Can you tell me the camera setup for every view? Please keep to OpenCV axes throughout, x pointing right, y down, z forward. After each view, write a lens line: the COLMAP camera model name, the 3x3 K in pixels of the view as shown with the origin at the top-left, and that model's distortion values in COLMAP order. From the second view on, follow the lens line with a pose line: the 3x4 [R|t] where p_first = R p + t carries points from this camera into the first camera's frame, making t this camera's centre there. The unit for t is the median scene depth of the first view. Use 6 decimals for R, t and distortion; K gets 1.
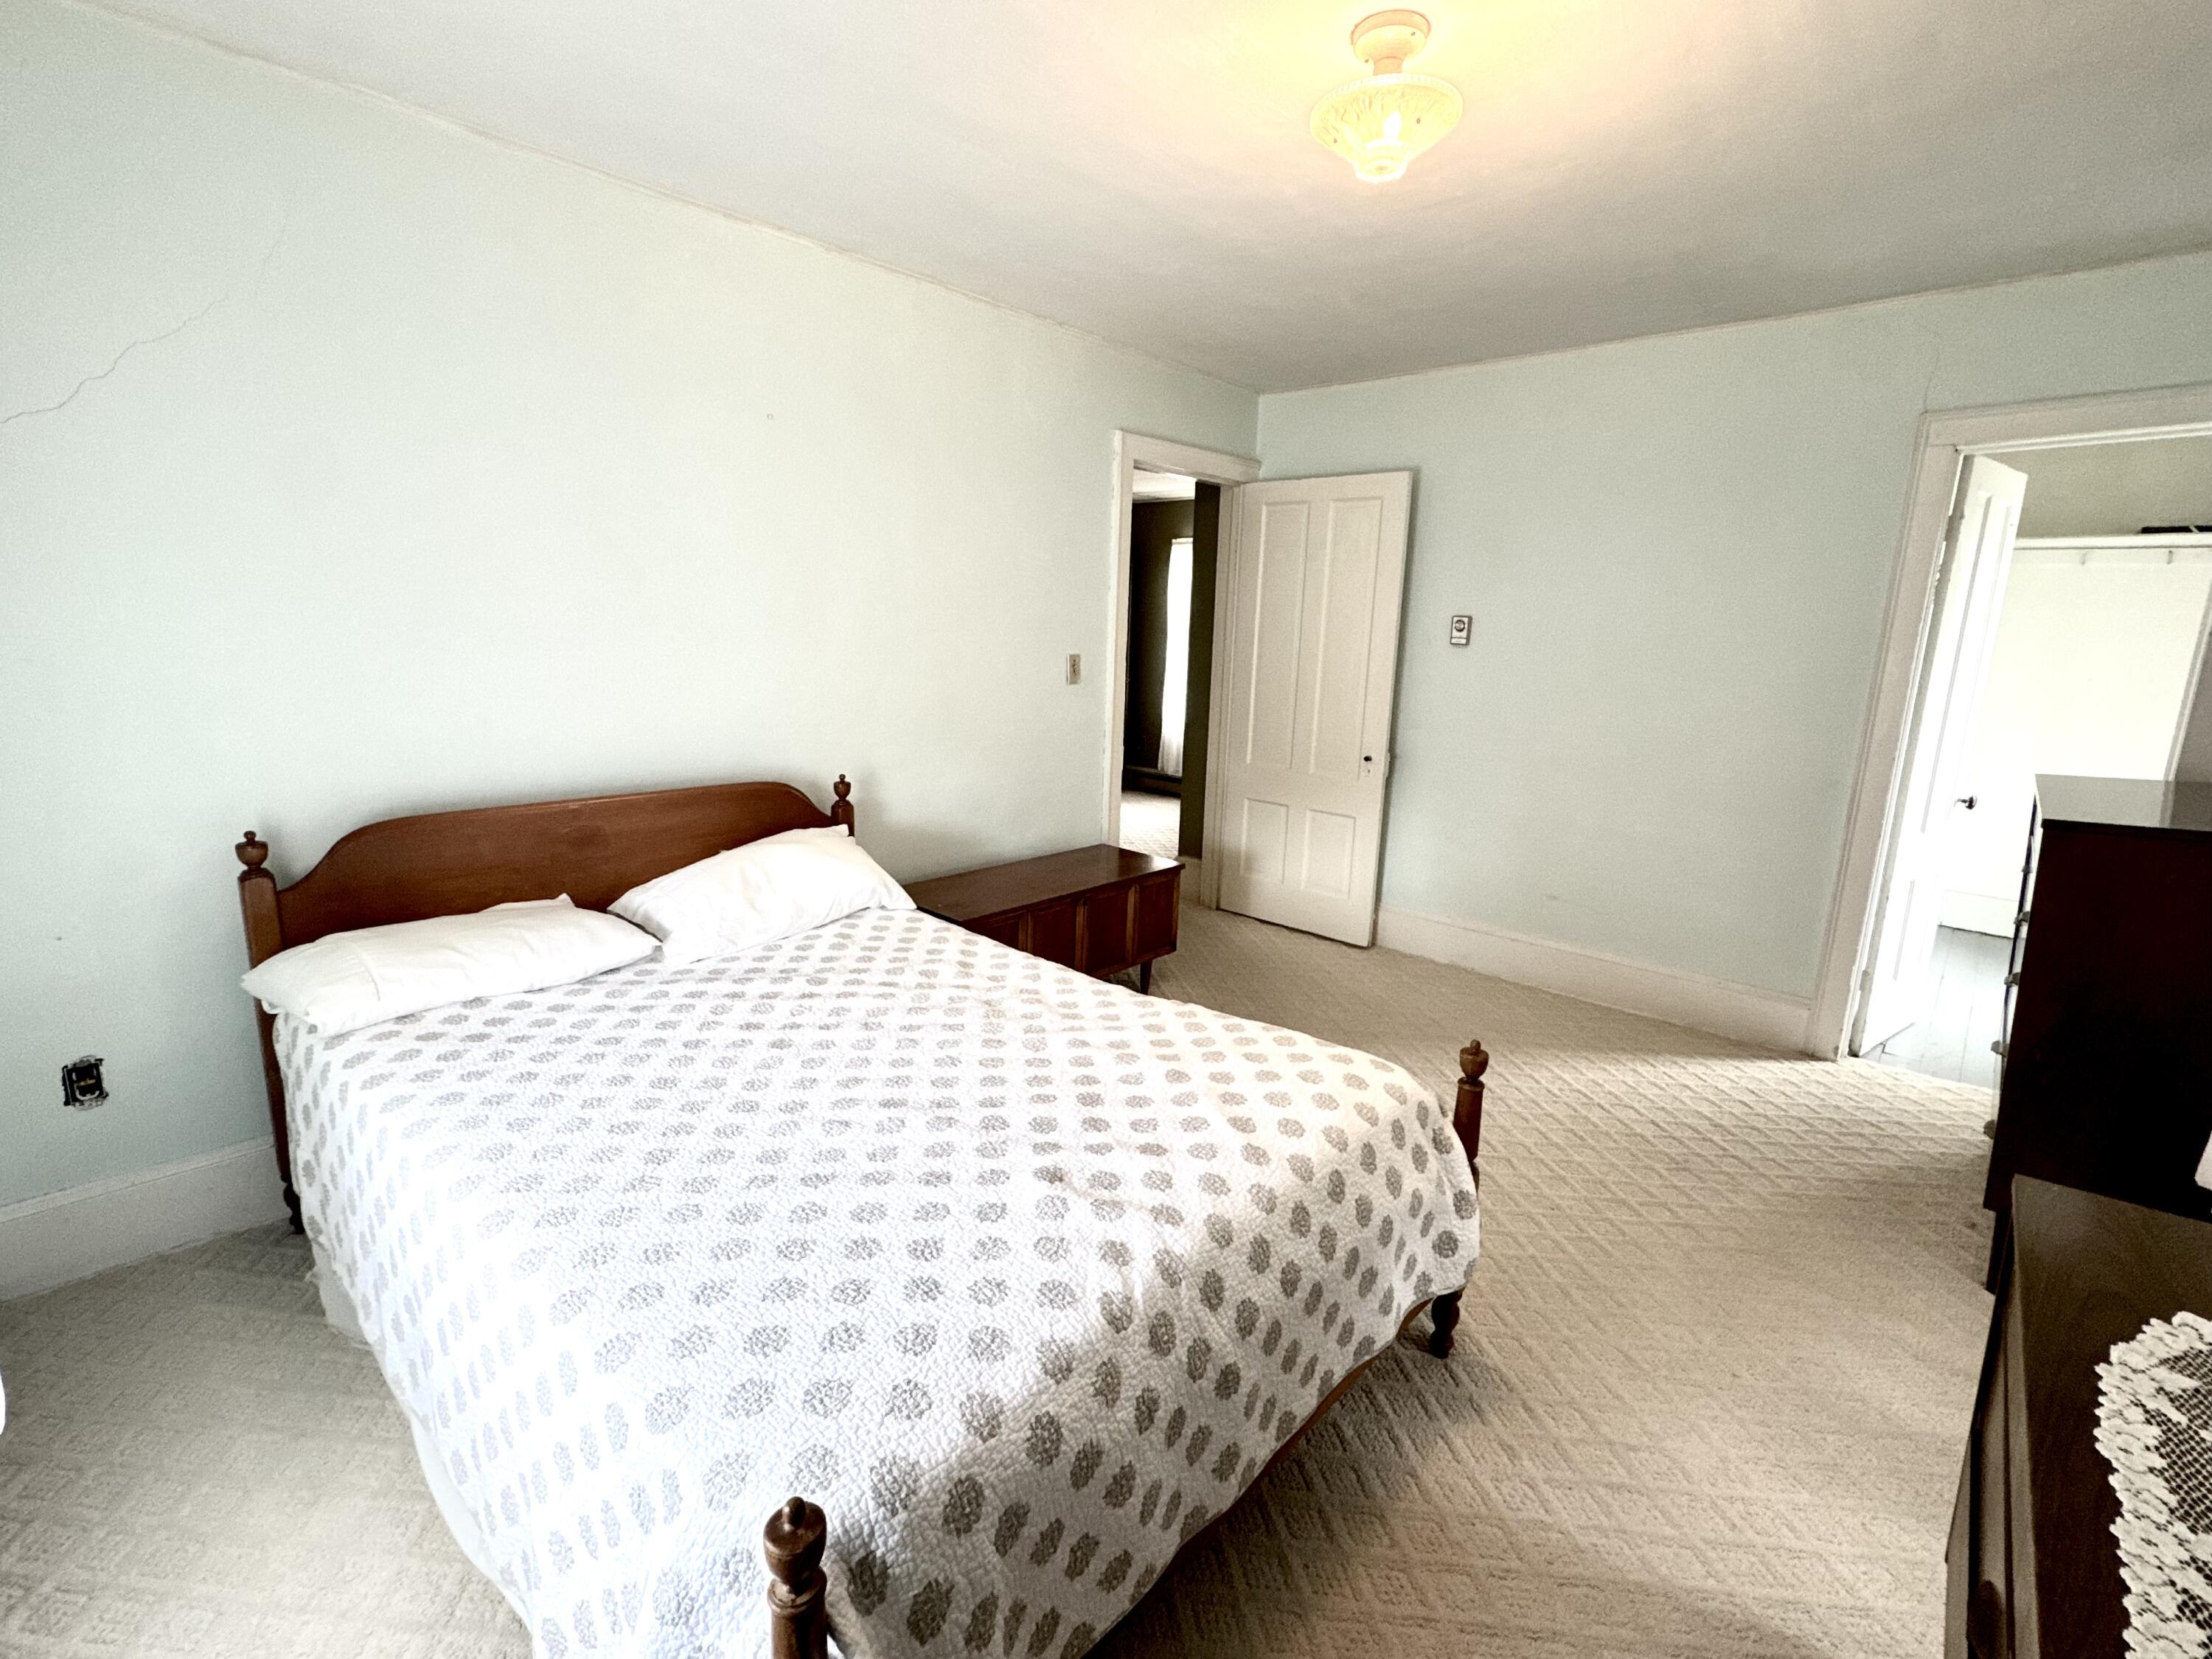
lens RADIAL K [[1025.7, 0, 1096.8], [0, 1025.7, 830.5], [0, 0, 1]] dist [-0.004622, -0.000276]
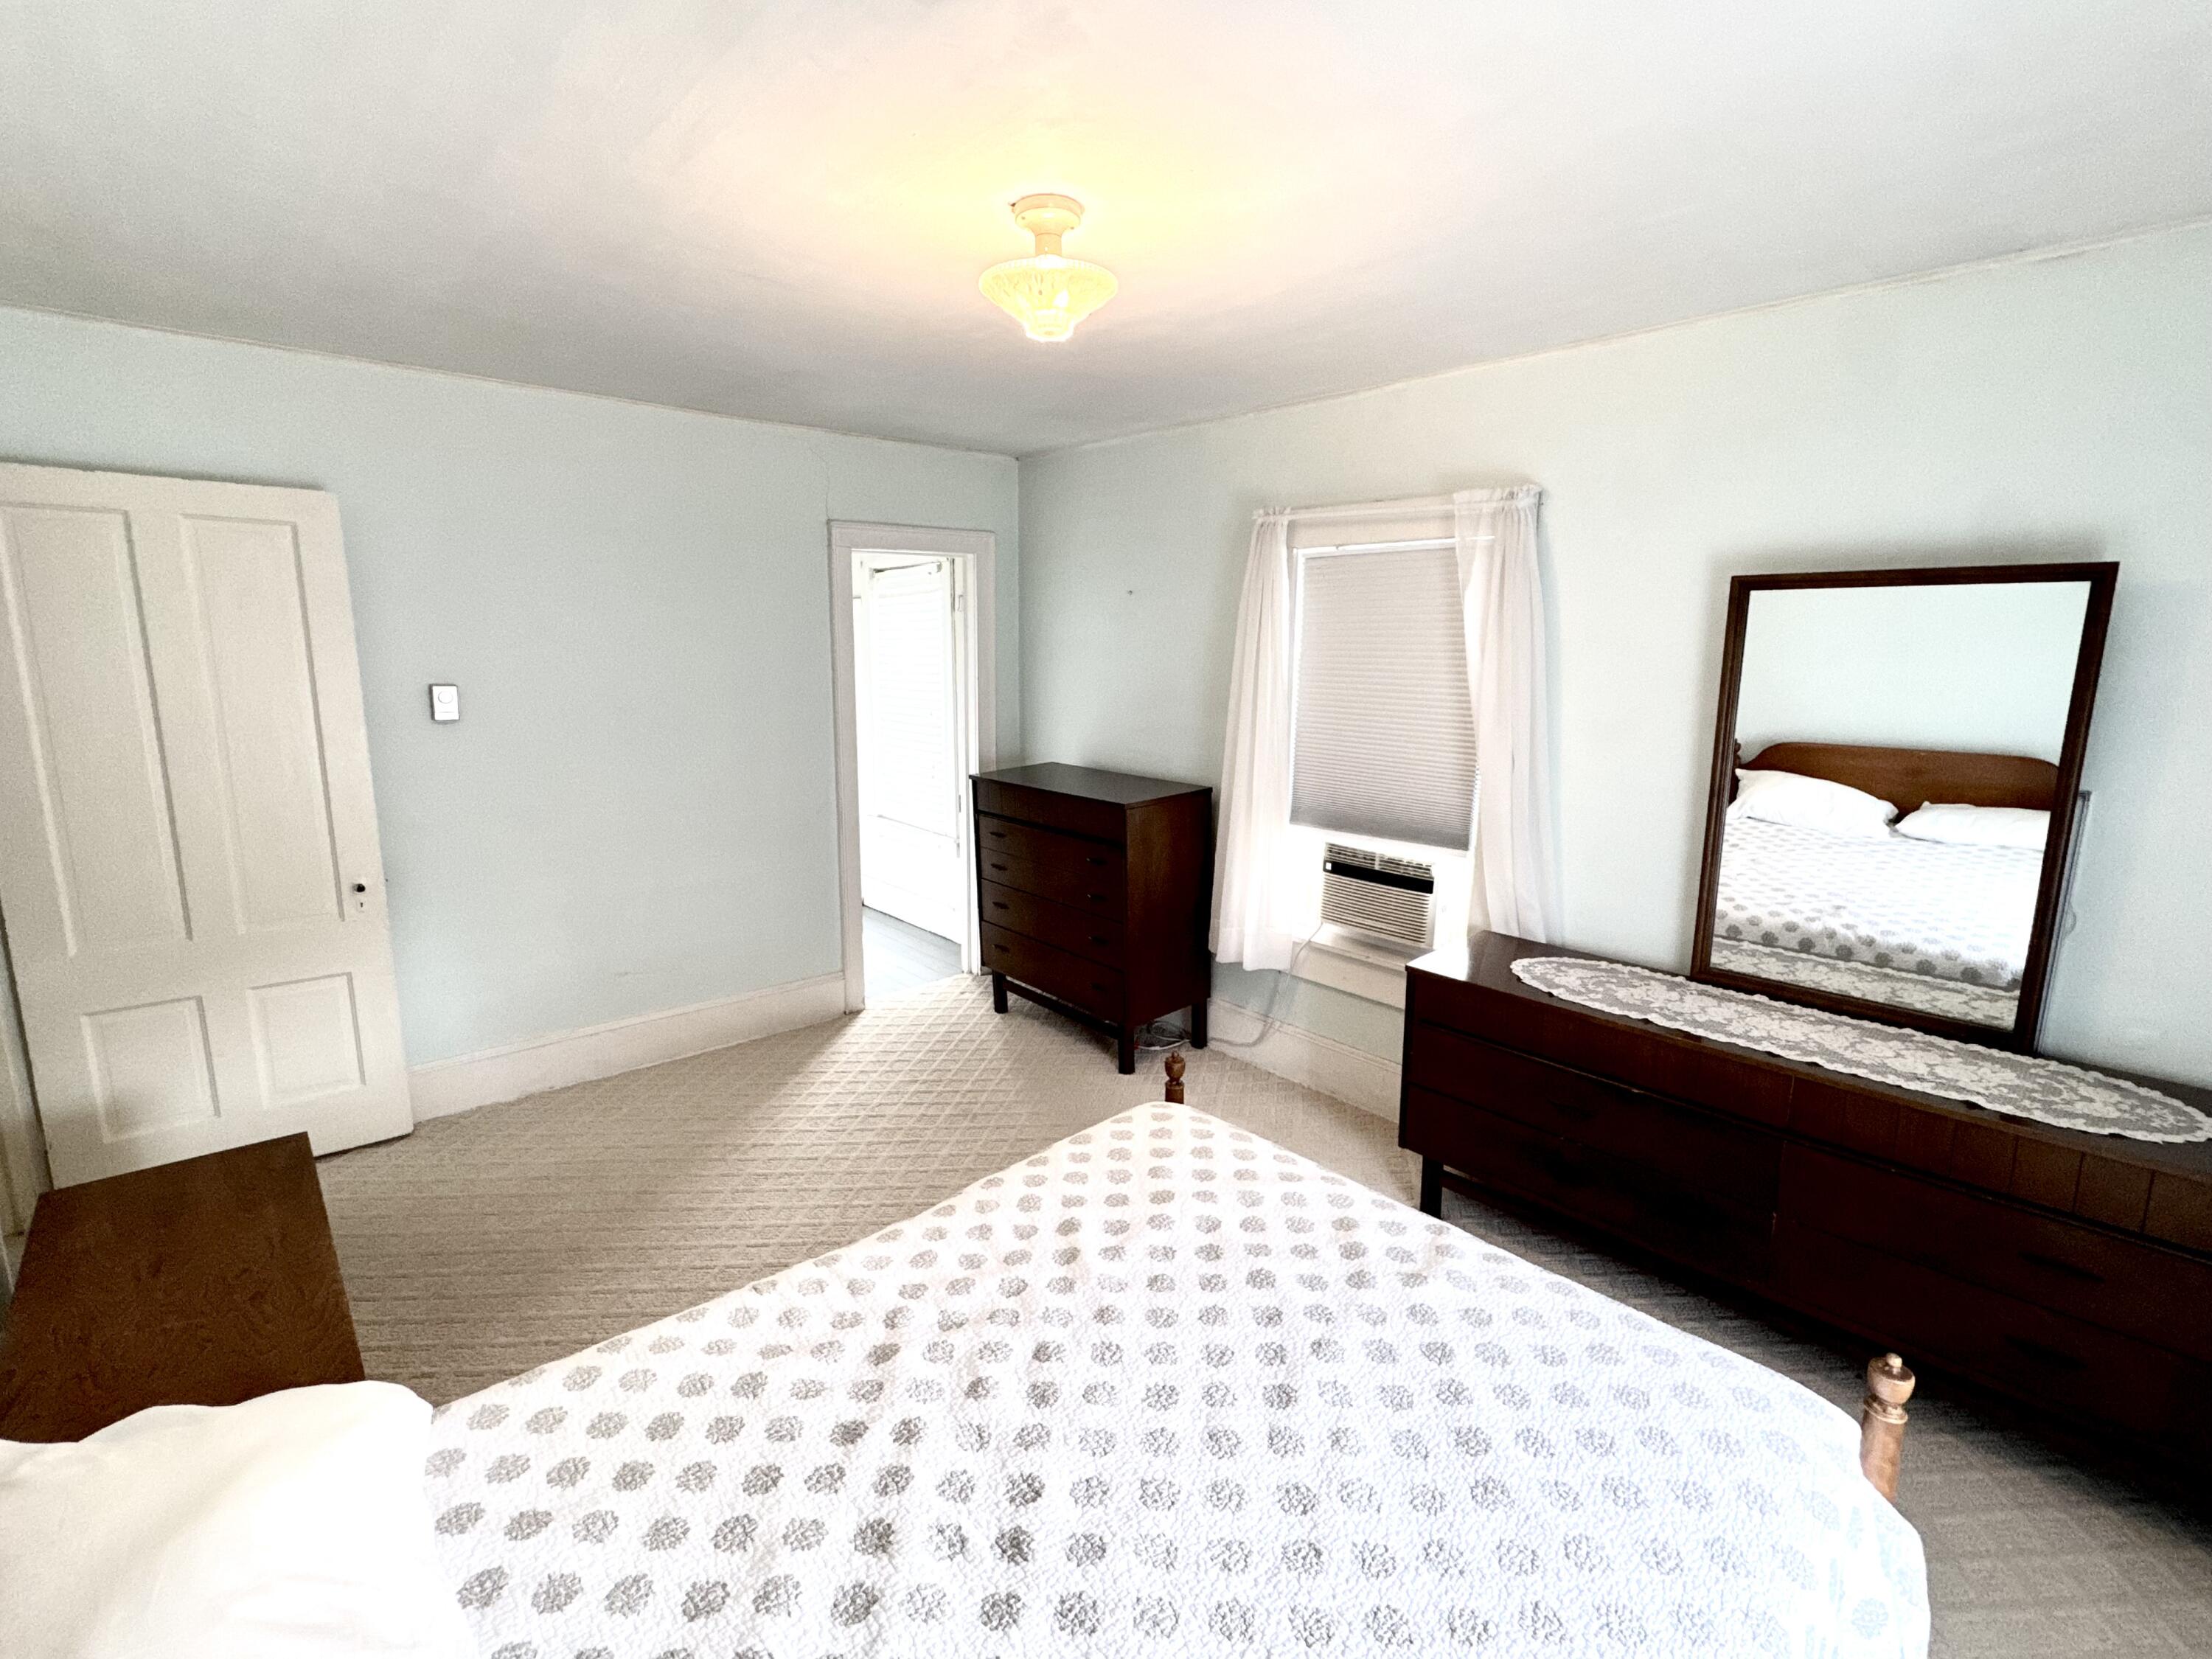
lens RADIAL K [[1025.7, 0, 1096.8], [0, 1025.7, 830.5], [0, 0, 1]] dist [-0.004622, -0.000276]
pose [[0.083987, -0.210735, 0.973929, -0.601173], [0.187474, 0.963270, 0.192262, -0.237141], [-0.978672, 0.166438, 0.120410, 0.629761]]
